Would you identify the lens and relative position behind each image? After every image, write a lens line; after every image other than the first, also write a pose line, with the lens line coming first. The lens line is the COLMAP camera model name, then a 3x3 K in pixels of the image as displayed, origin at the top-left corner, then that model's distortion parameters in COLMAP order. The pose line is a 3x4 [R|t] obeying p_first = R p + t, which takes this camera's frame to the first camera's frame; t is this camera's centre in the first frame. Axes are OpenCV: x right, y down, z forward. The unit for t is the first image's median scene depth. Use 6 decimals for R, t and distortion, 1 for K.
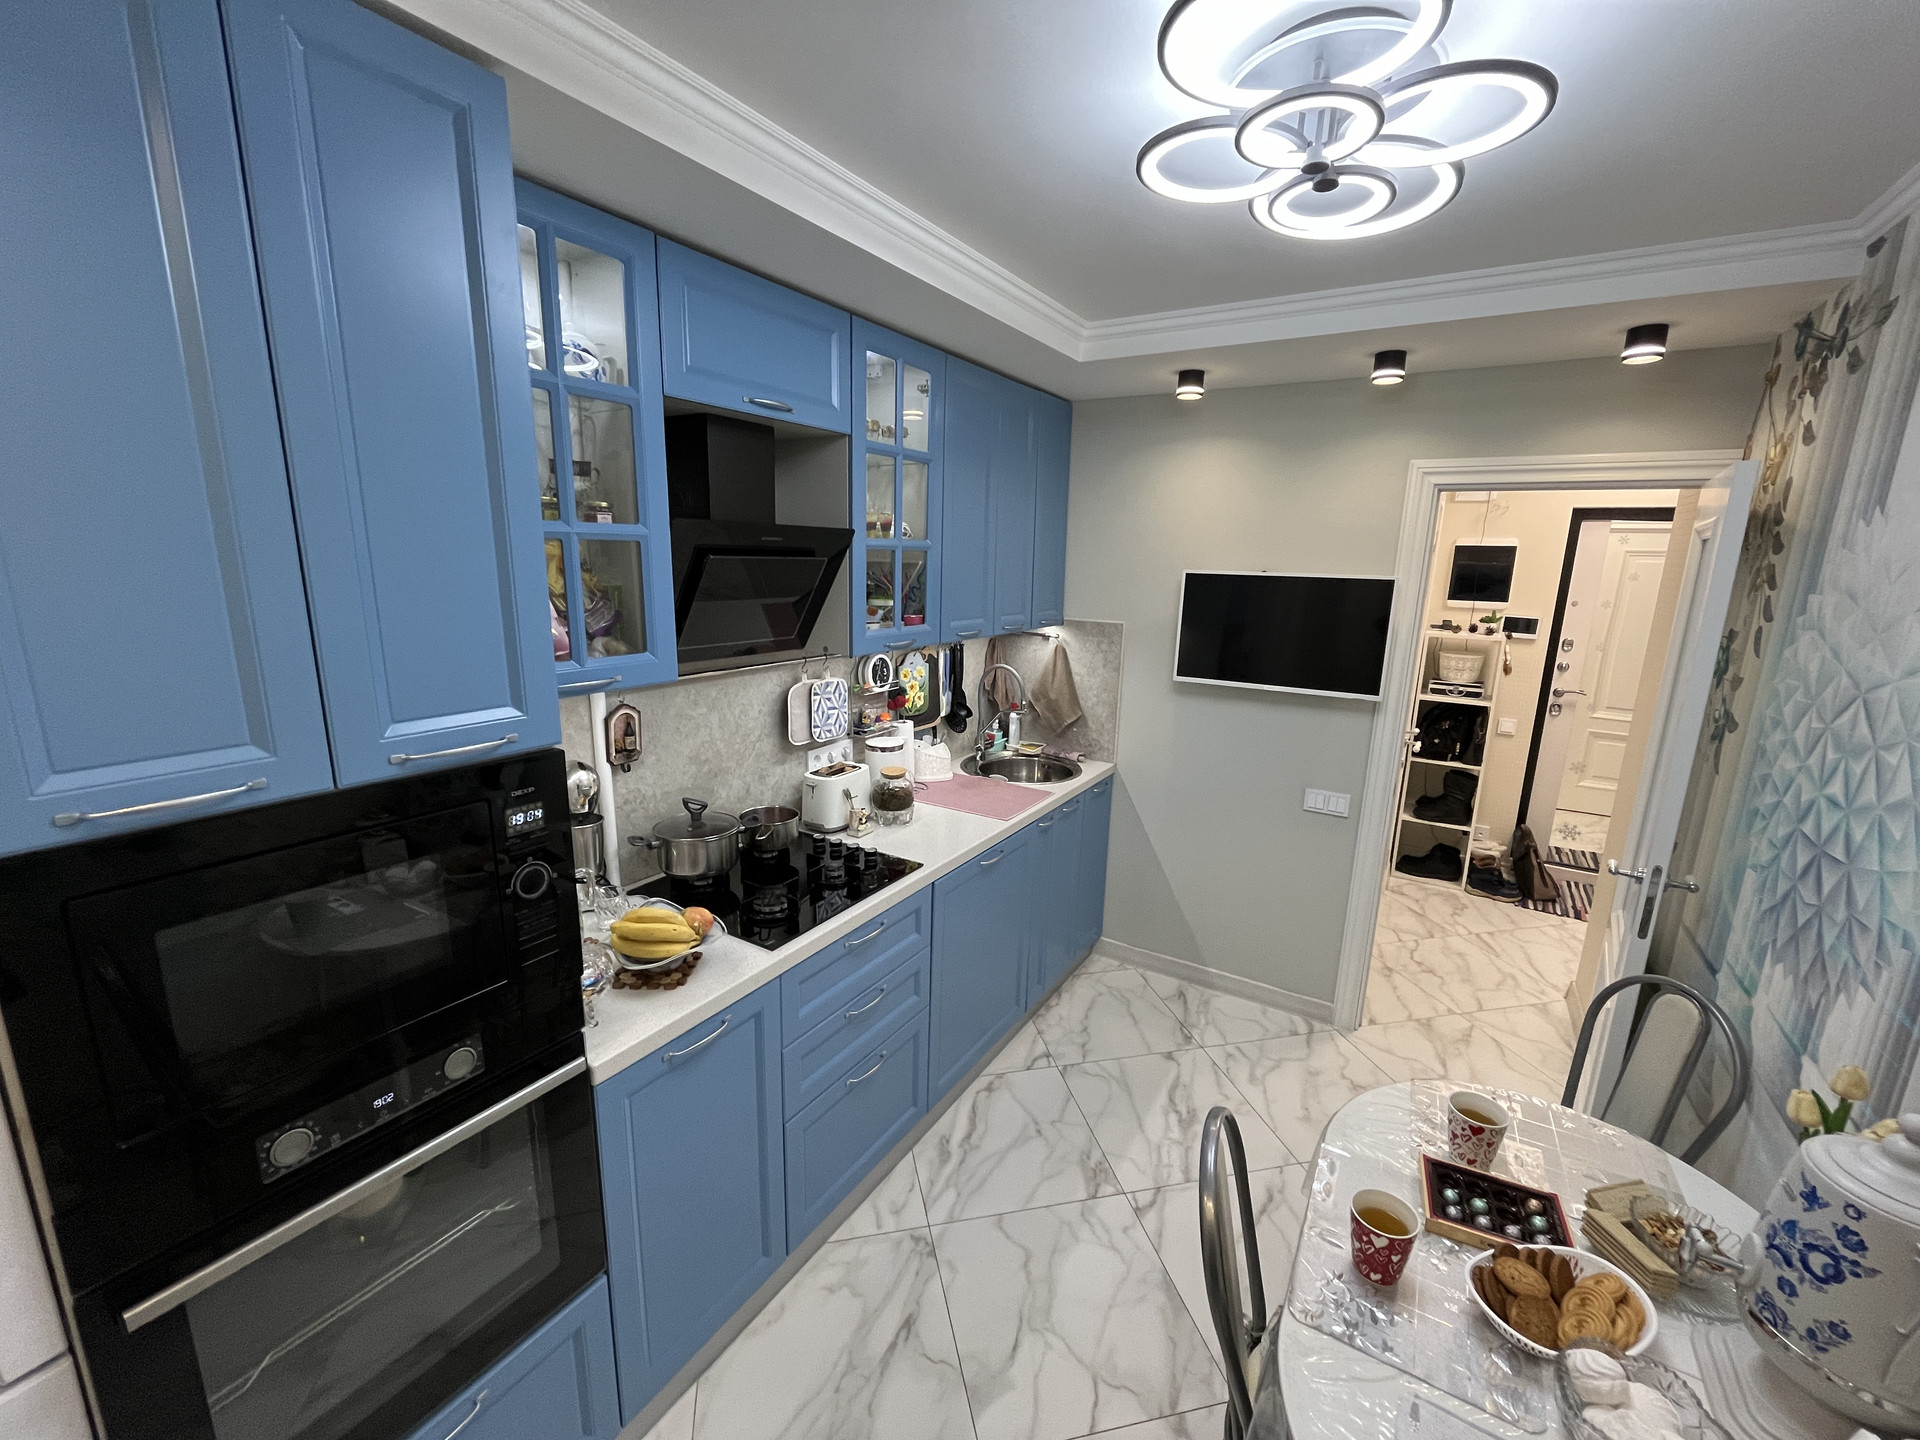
lens RADIAL K [[782.8, 0, 957.8], [0, 782.8, 719.9], [0, 0, 1]] dist [-0.002339, -0.000101]
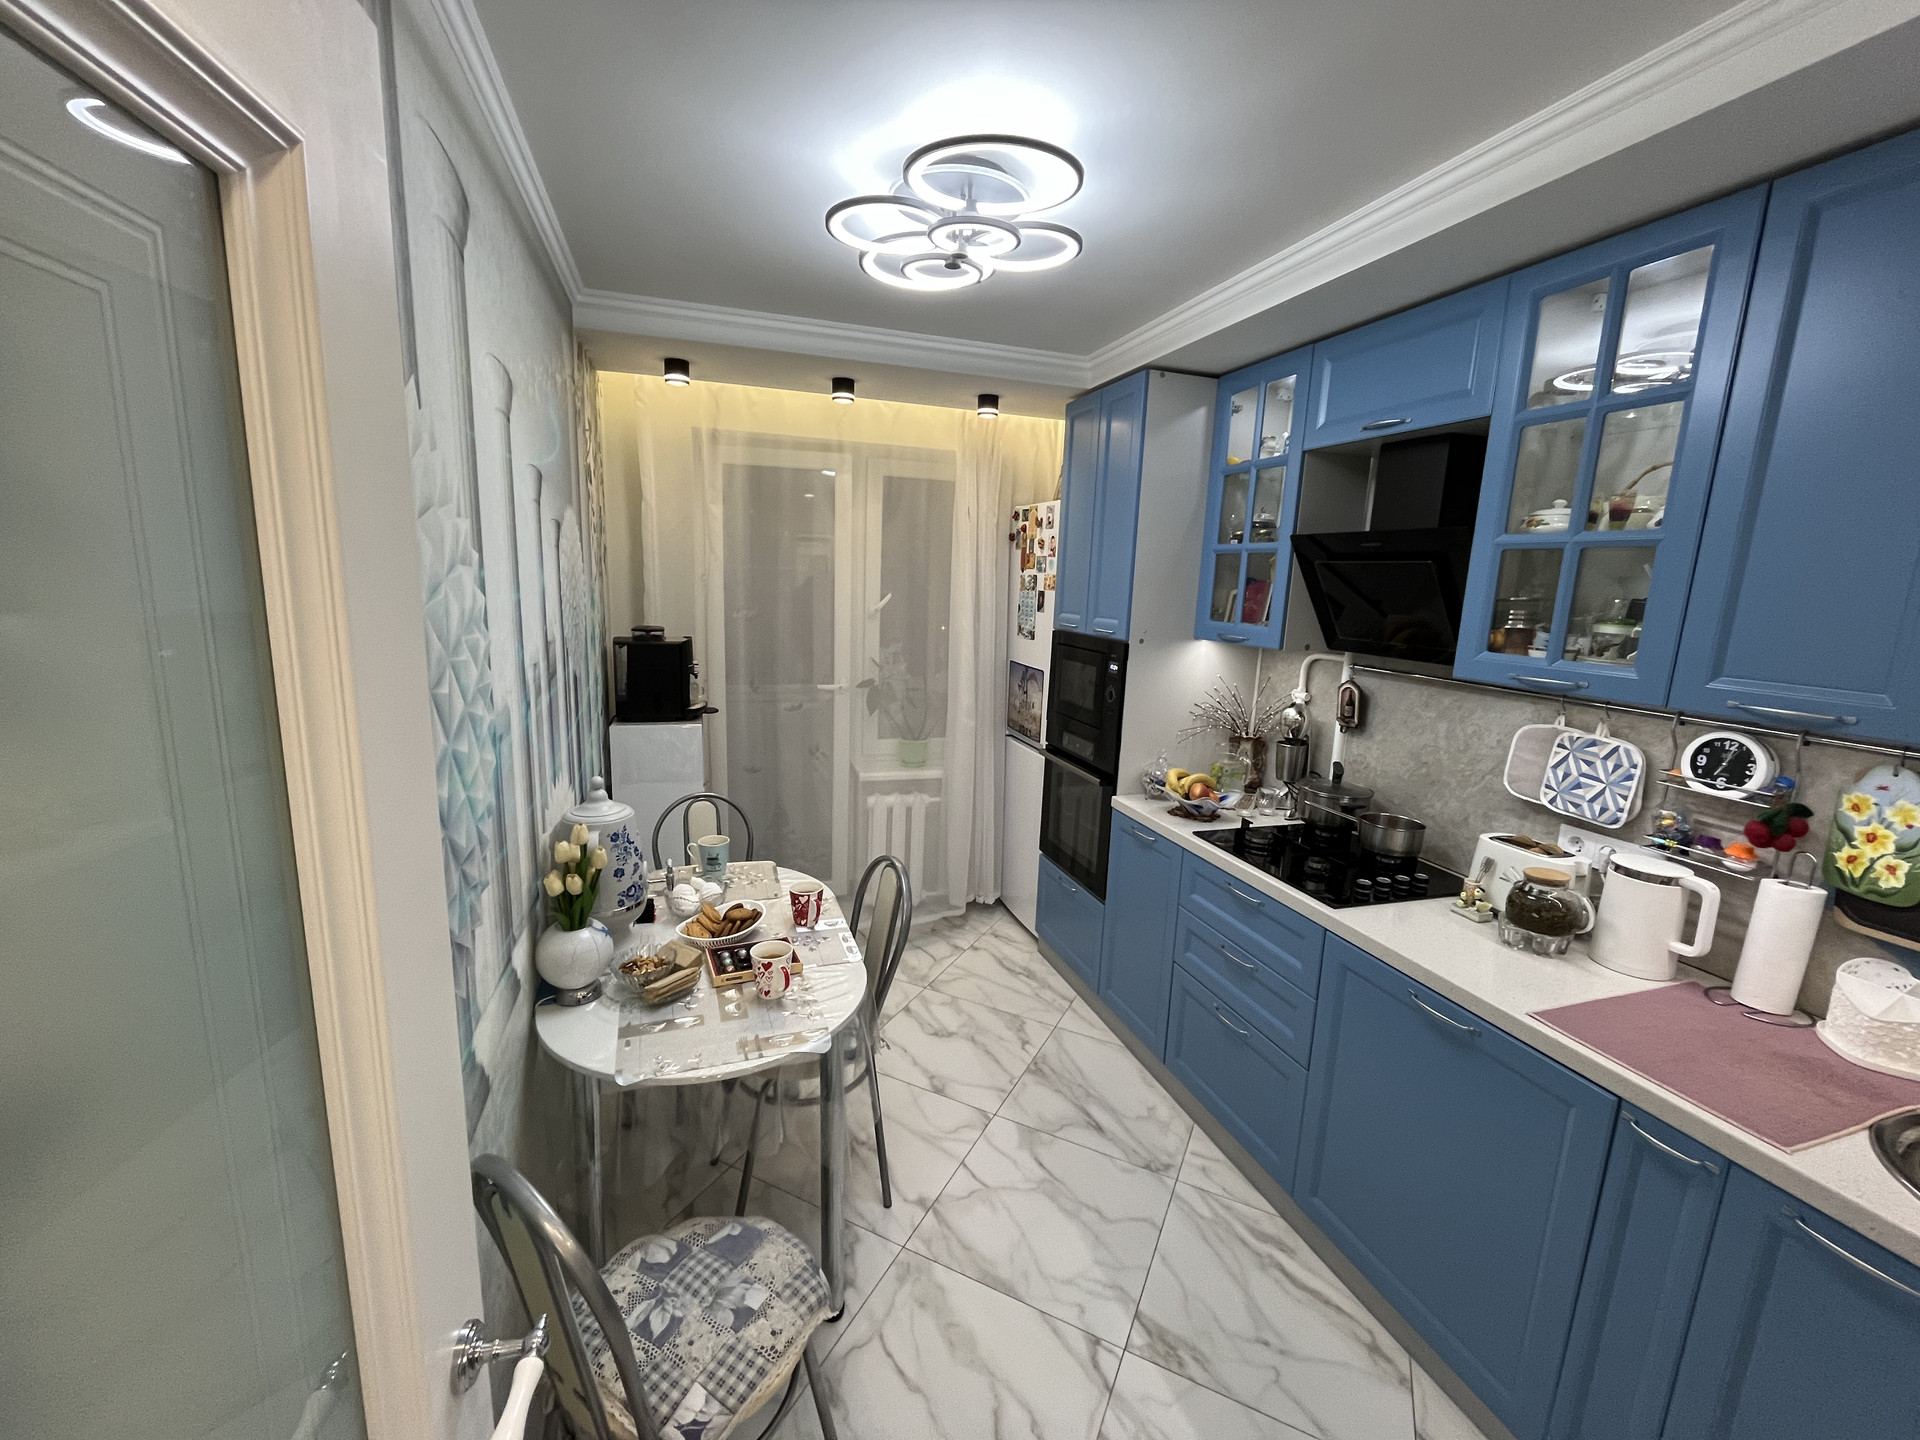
lens RADIAL K [[782.8, 0, 957.8], [0, 782.8, 719.9], [0, 0, 1]] dist [-0.002339, -0.000101]
pose [[-0.633034, 0.091731, -0.768670, 0.865075], [-0.214062, 0.933494, 0.287691, -0.167948], [0.743939, 0.346661, -0.571298, 1.112502]]
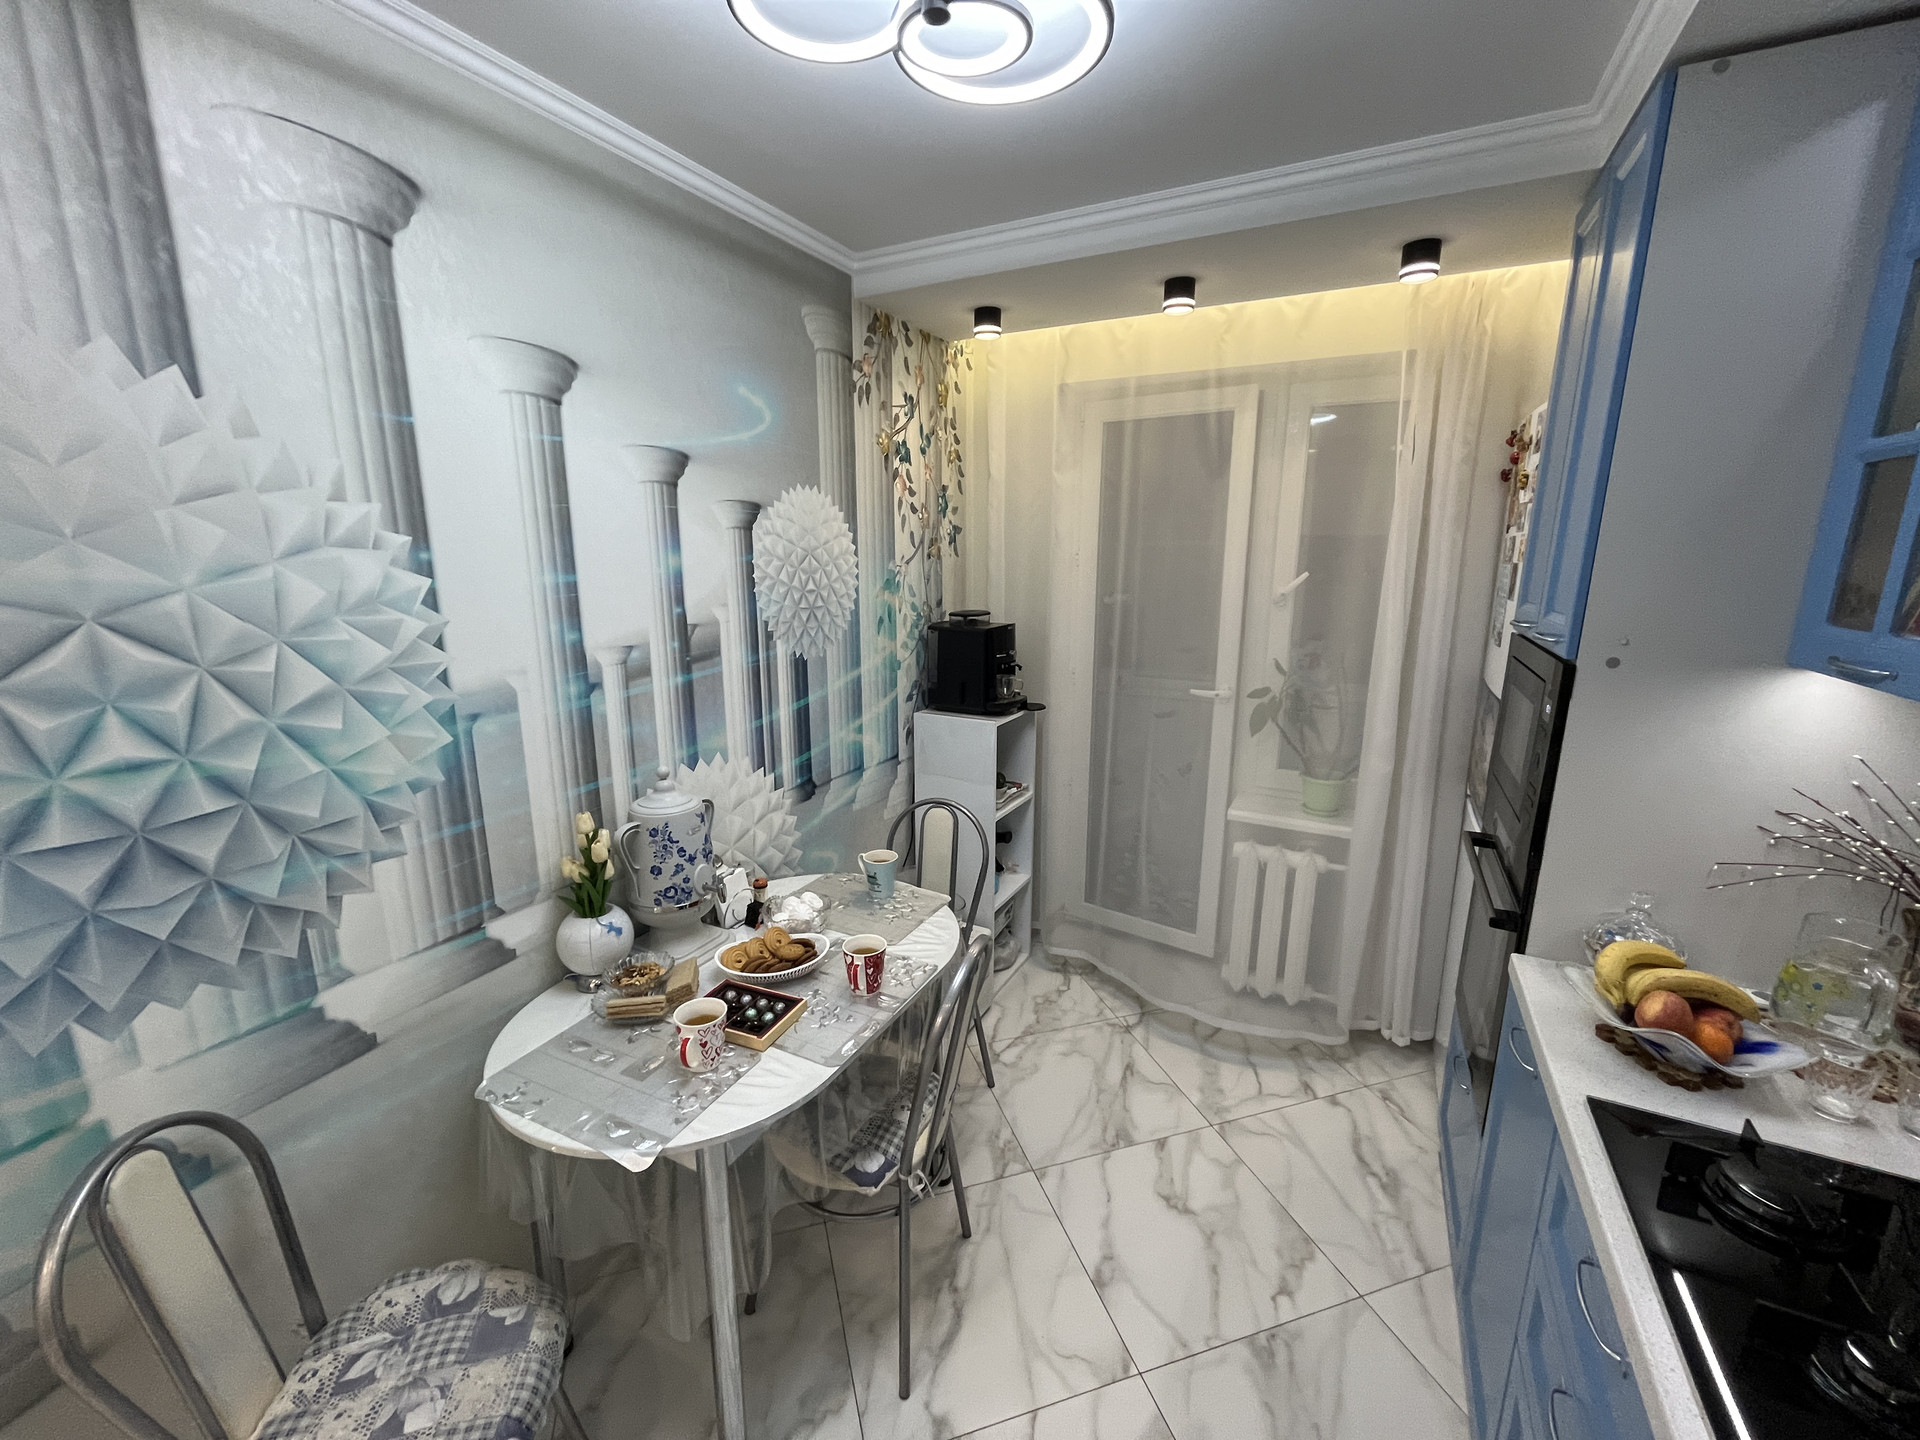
lens RADIAL K [[782.8, 0, 957.8], [0, 782.8, 719.9], [0, 0, 1]] dist [-0.002339, -0.000101]
pose [[-0.996455, -0.006868, -0.083844, 0.256217], [-0.041104, 0.909337, 0.414025, -0.177557], [0.073399, 0.416003, -0.906396, 1.101859]]
